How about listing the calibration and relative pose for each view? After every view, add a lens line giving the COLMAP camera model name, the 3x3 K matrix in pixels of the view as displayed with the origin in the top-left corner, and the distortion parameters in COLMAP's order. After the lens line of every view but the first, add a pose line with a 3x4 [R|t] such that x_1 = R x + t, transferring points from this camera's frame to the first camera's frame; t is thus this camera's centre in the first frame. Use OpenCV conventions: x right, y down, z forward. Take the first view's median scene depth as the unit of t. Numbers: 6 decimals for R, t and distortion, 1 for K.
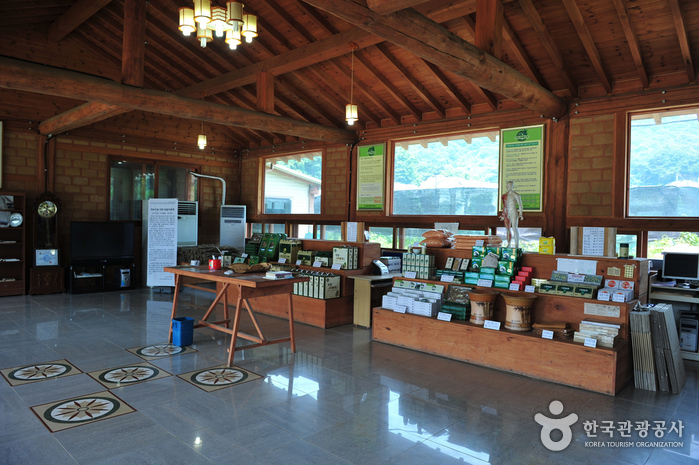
lens RADIAL K [[471.3, 0, 349.5], [0, 471.3, 232.5], [0, 0, 1]] dist [-0.054763, 0.003589]
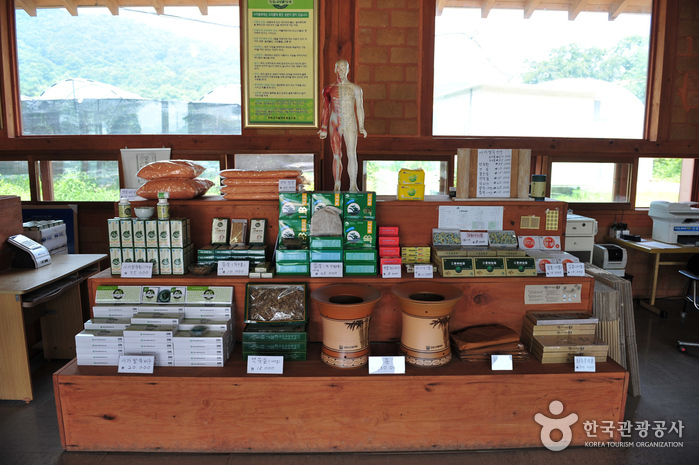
lens RADIAL K [[471.3, 0, 349.5], [0, 471.3, 232.5], [0, 0, 1]] dist [-0.054763, 0.003589]
pose [[0.711113, -0.129793, 0.690993, -0.021007], [0.025675, 0.986951, 0.158962, -0.005263], [-0.702608, -0.095298, 0.705166, 0.592248]]
